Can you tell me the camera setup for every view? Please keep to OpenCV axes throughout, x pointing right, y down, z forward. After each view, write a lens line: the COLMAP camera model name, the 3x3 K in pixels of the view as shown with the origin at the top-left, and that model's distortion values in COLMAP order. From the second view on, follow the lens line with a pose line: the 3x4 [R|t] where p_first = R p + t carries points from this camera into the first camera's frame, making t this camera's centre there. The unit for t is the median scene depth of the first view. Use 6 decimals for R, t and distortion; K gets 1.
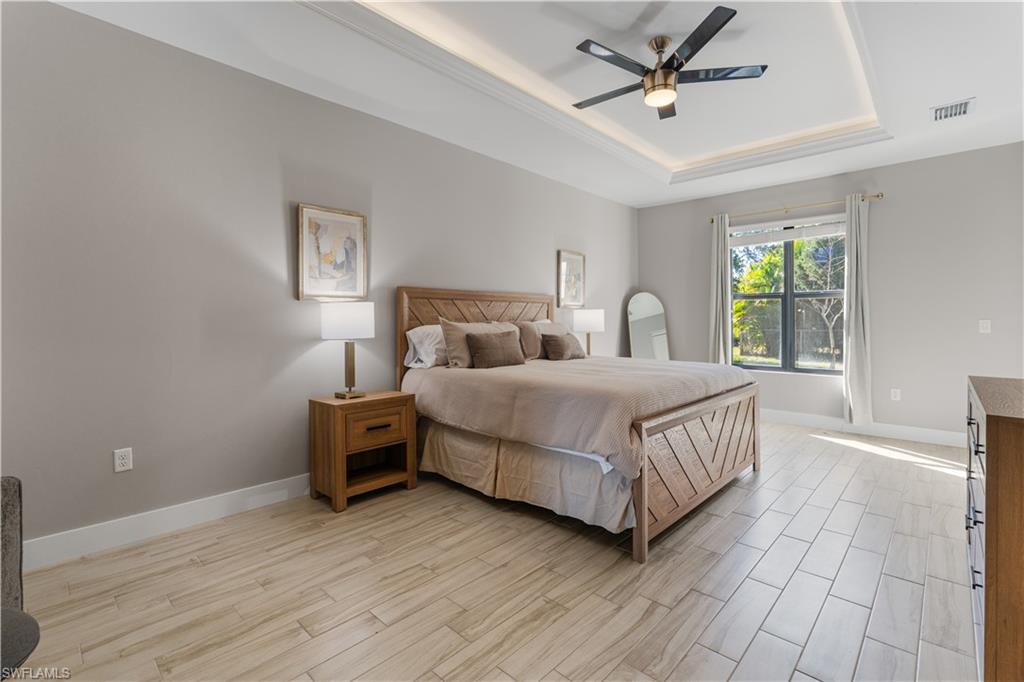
lens RADIAL K [[459.8, 0, 512.0], [0, 459.8, 341.0], [0, 0, 1]] dist [0.001424, 0.000165]
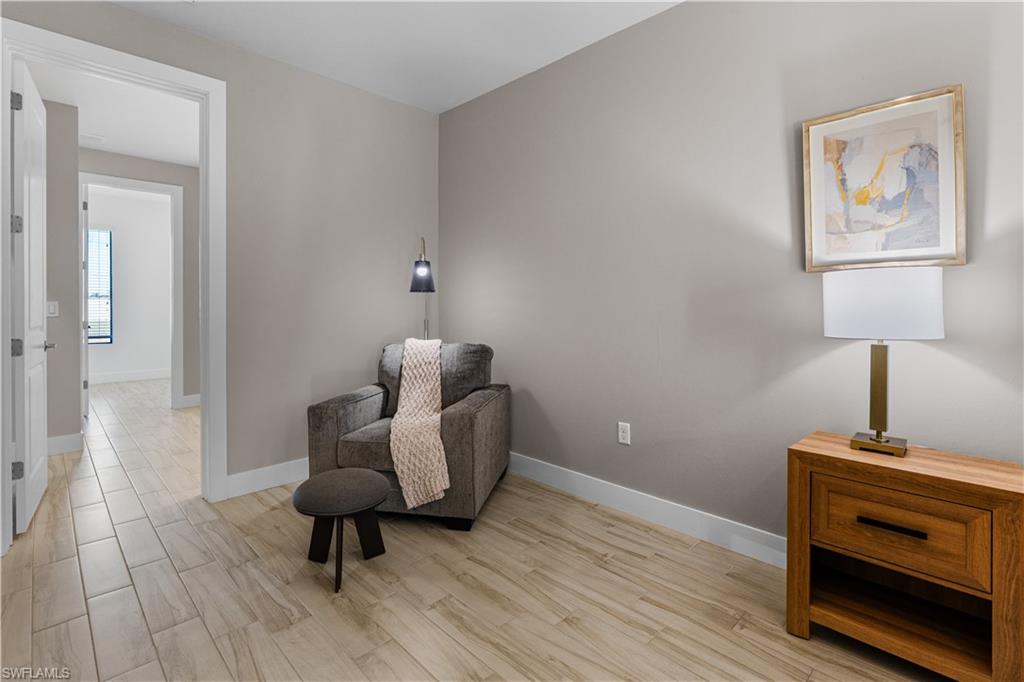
lens RADIAL K [[475.5, 0, 512.3], [0, 475.5, 311.2], [0, 0, 1]] dist [-0.003200, -0.000632]
pose [[-0.033343, 0.019356, -0.999257, 0.232042], [-0.044500, 0.998792, 0.020832, -0.032539], [0.998453, 0.045162, -0.032441, 0.667729]]
